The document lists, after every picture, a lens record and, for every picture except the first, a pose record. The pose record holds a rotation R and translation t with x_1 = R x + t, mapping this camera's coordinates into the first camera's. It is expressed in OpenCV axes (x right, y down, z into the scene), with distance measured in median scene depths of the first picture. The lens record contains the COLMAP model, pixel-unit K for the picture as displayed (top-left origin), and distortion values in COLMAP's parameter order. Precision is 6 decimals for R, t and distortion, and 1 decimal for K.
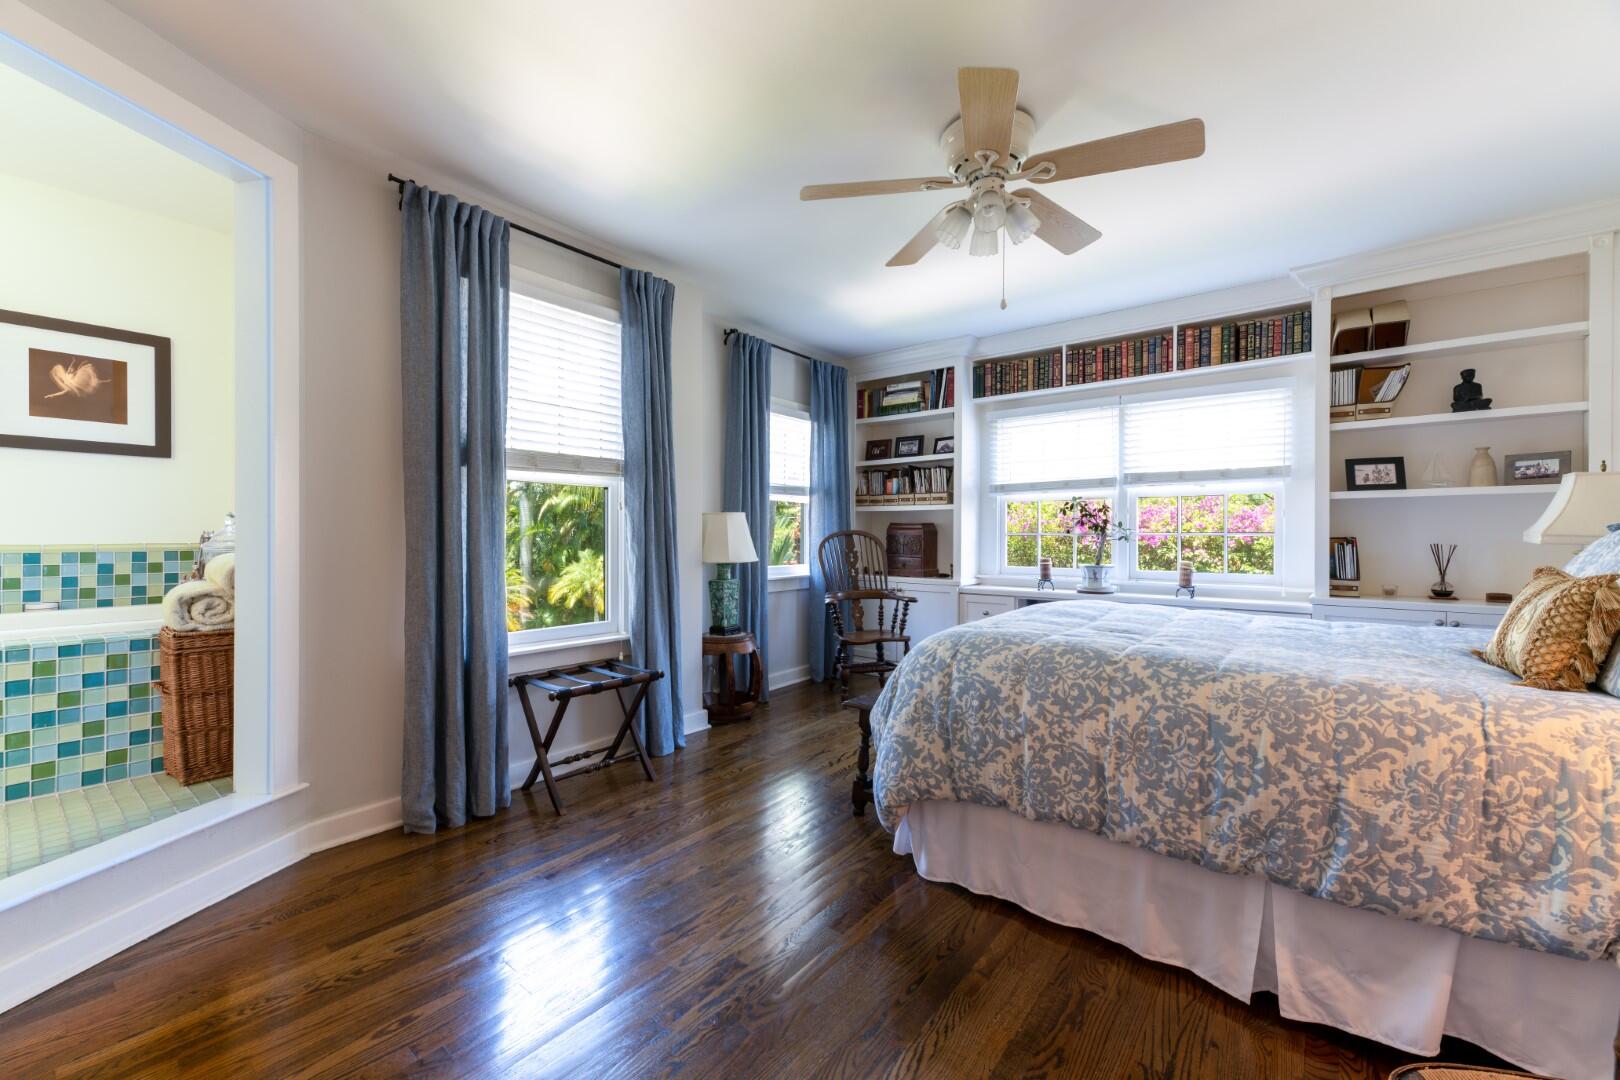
lens RADIAL K [[672.5, 0, 804.7], [0, 672.5, 538.8], [0, 0, 1]] dist [0.005048, 0.000215]
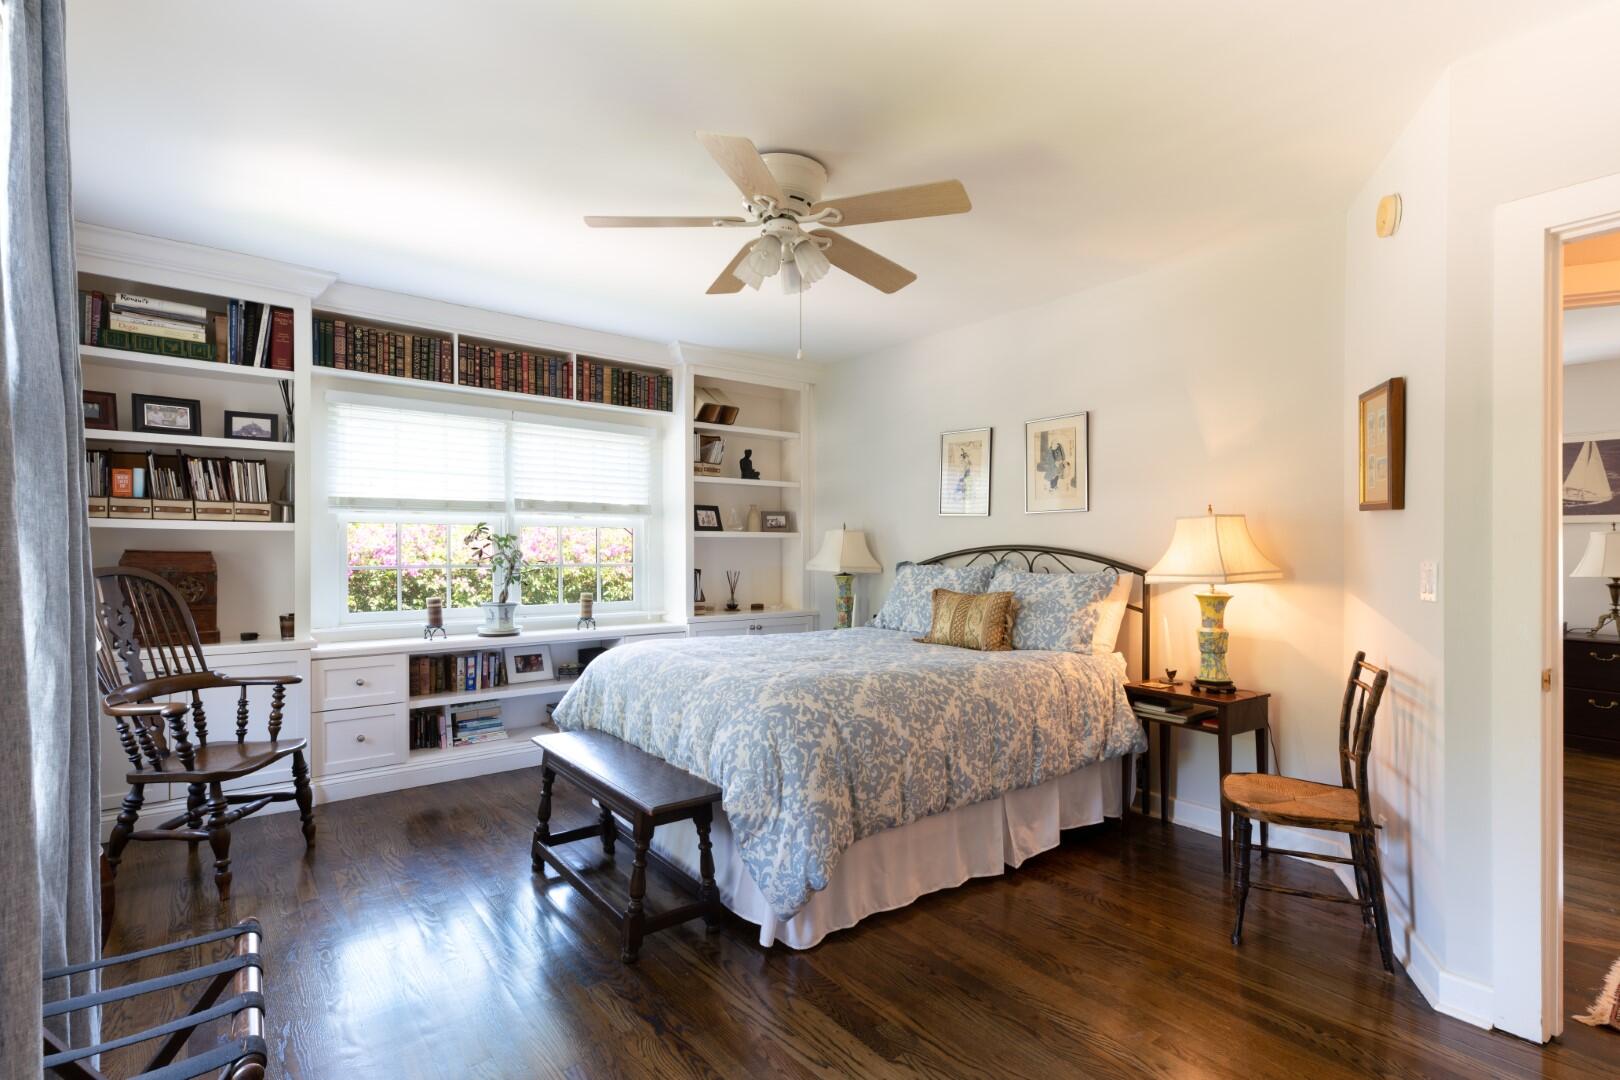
lens RADIAL K [[791.9, 0, 803.0], [0, 791.9, 549.6], [0, 0, 1]] dist [0.014729, -0.000040]
pose [[0.196457, -0.001002, 0.980512, -0.521709], [0.000694, 0.999999, 0.000883, -0.031898], [-0.980512, 0.000507, 0.196457, 0.449072]]
